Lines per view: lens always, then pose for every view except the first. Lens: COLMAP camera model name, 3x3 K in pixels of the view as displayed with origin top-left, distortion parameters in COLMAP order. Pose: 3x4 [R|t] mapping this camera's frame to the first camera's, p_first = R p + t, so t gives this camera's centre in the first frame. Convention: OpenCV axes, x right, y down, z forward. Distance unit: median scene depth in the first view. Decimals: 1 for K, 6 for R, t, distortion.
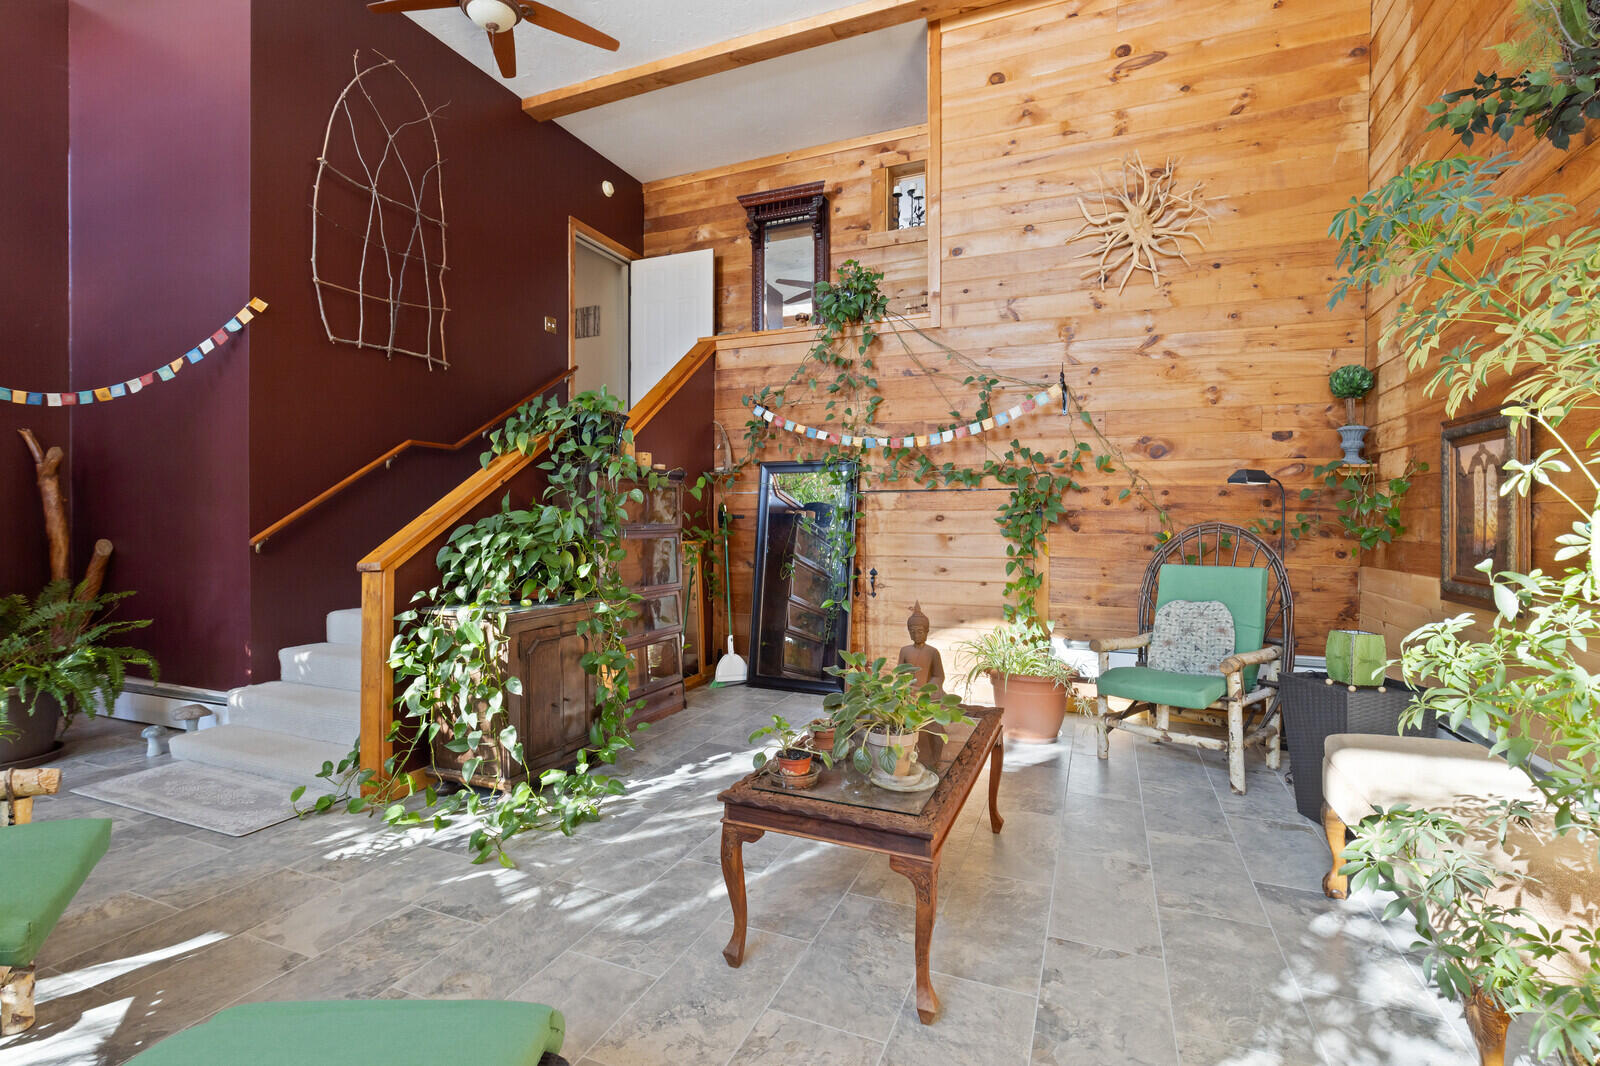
lens RADIAL K [[731.8, 0, 793.3], [0, 731.8, 531.1], [0, 0, 1]] dist [-0.000128, -0.000613]
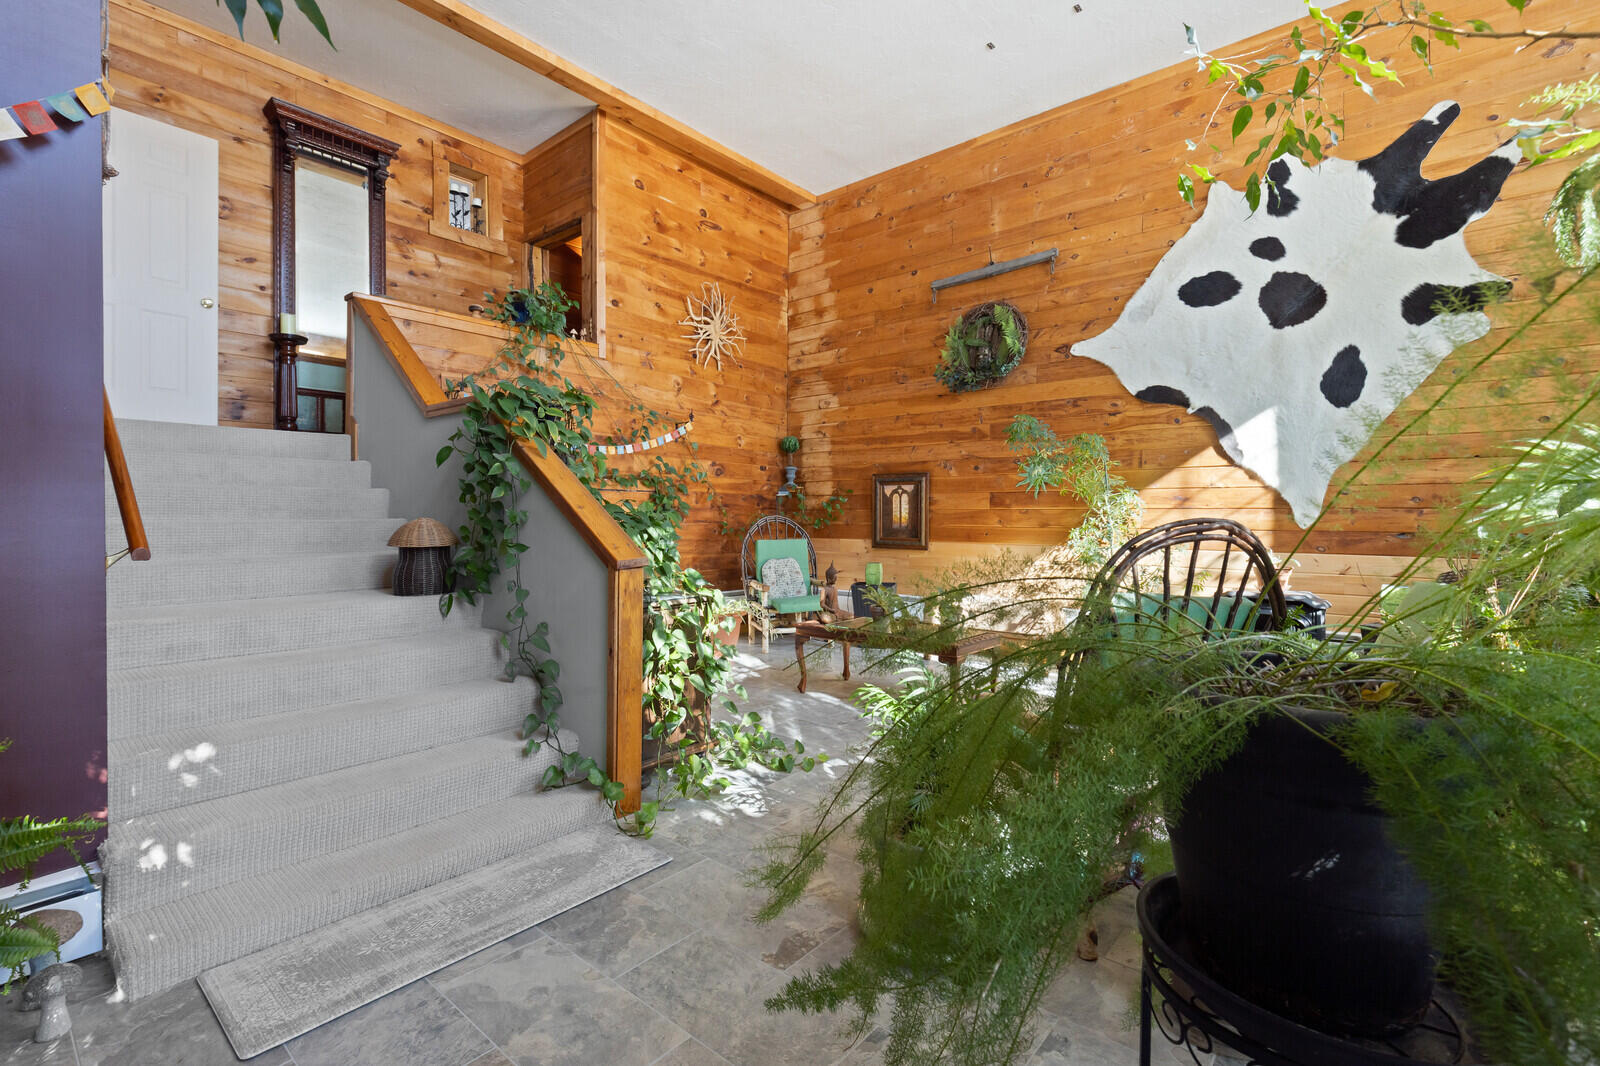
lens RADIAL K [[731.8, 0, 797.9], [0, 731.8, 523.3], [0, 0, 1]] dist [-0.000128, -0.000613]
pose [[0.285978, -0.009995, 0.958184, -1.417288], [0.009089, 0.999929, 0.007718, -0.008092], [-0.958193, 0.006501, 0.286049, 0.520730]]
